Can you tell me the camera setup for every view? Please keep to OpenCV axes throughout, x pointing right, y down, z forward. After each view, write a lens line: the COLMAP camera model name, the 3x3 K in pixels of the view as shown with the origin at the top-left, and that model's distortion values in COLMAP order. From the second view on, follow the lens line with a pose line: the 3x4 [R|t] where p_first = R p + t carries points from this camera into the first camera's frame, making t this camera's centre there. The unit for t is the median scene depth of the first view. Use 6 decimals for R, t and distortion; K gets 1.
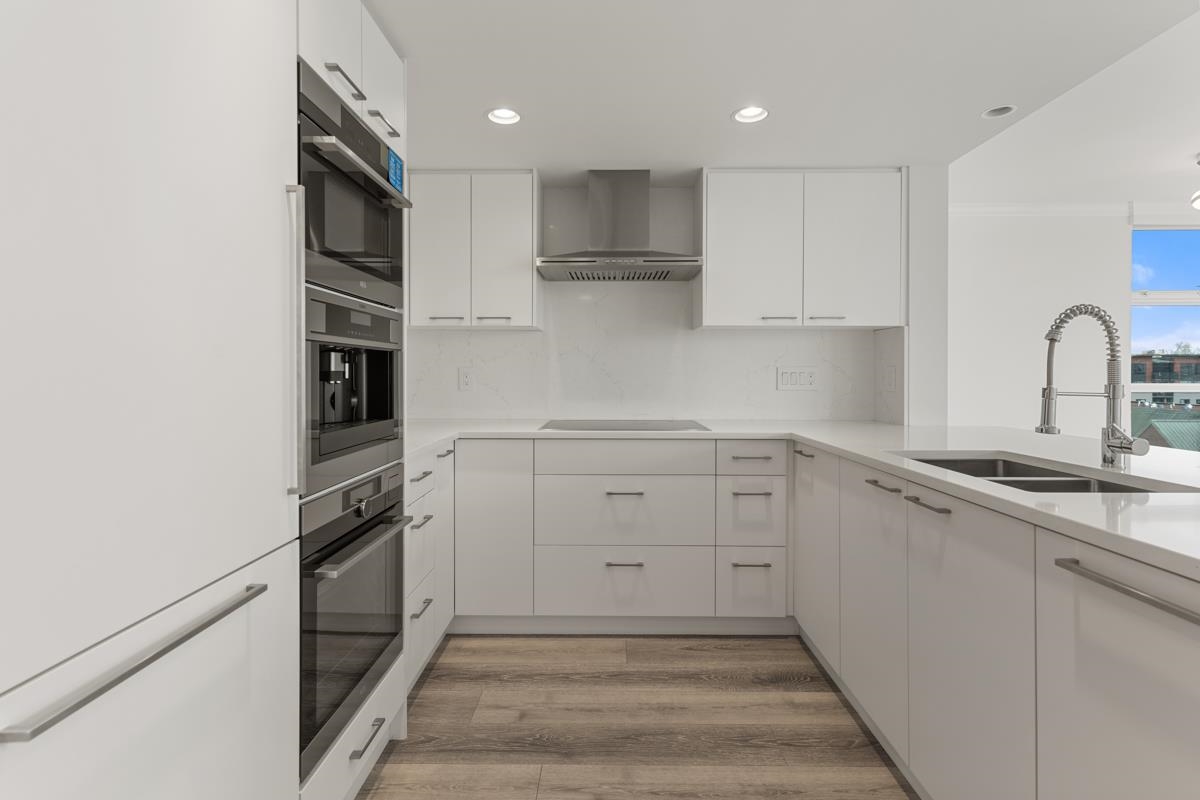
lens RADIAL K [[580.9, 0, 602.1], [0, 580.9, 384.0], [0, 0, 1]] dist [0.002484, 0.000189]
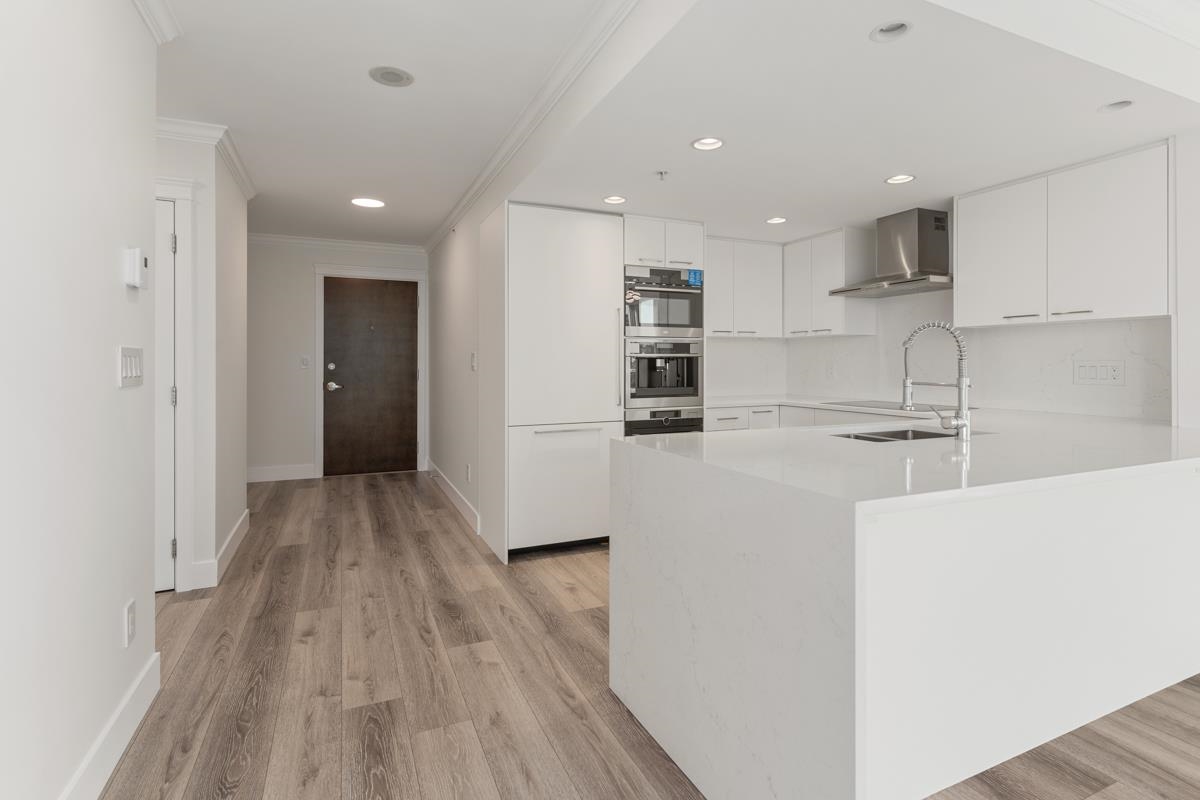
lens RADIAL K [[577.6, 0, 599.3], [0, 577.6, 364.2], [0, 0, 1]] dist [-0.000130, 0.000015]
pose [[0.421831, -0.000941, -0.906674, 0.953247], [-0.013327, 0.999885, -0.007238, -0.005784], [0.906577, 0.015137, 0.421770, -0.167840]]
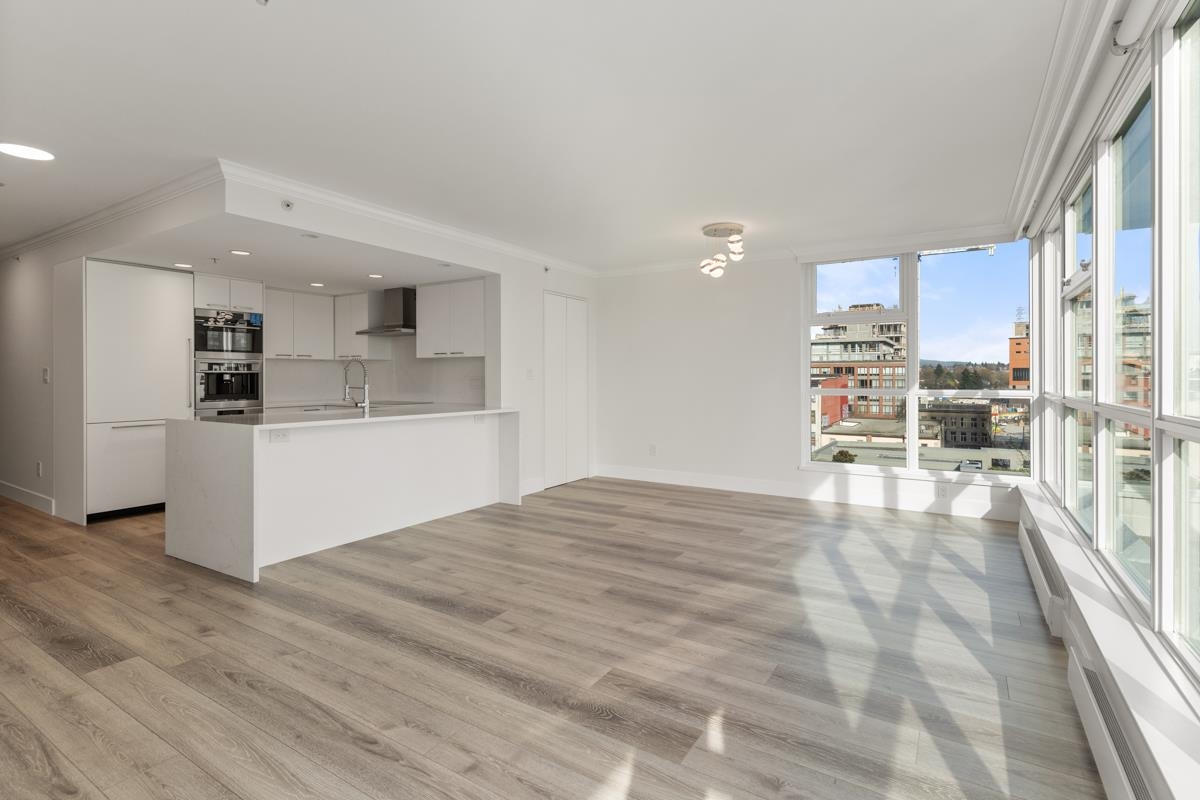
lens RADIAL K [[576.0, 0, 603.2], [0, 576.0, 380.1], [0, 0, 1]] dist [-0.000102, -0.000006]
pose [[0.857204, 0.003387, -0.514966, 1.890496], [-0.009083, 0.999922, -0.008542, -0.005534], [0.514897, 0.011999, 0.857168, -0.481736]]
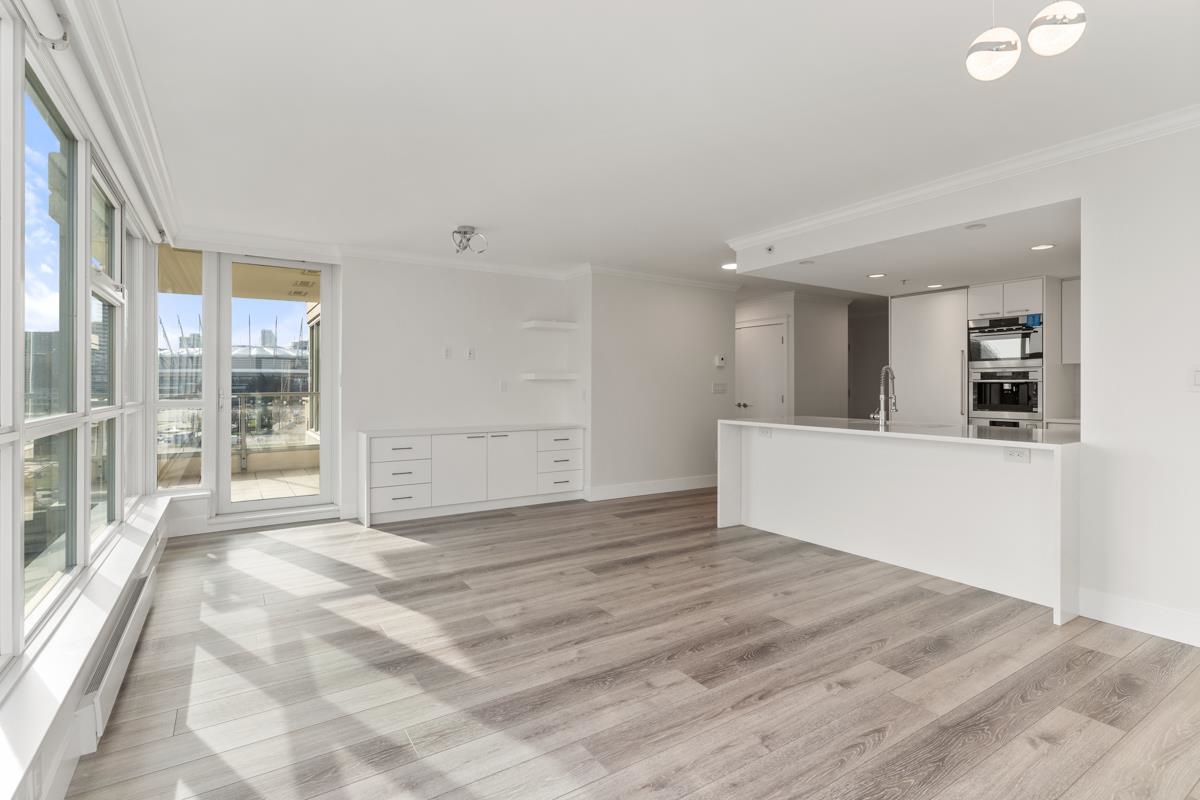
lens RADIAL K [[580.9, 0, 602.1], [0, 580.9, 384.0], [0, 0, 1]] dist [0.002484, 0.000189]
pose [[-0.833075, -0.002520, -0.553154, 1.916810], [-0.009905, 0.999897, 0.010362, -0.035719], [0.553071, 0.014111, -0.833014, 1.416247]]
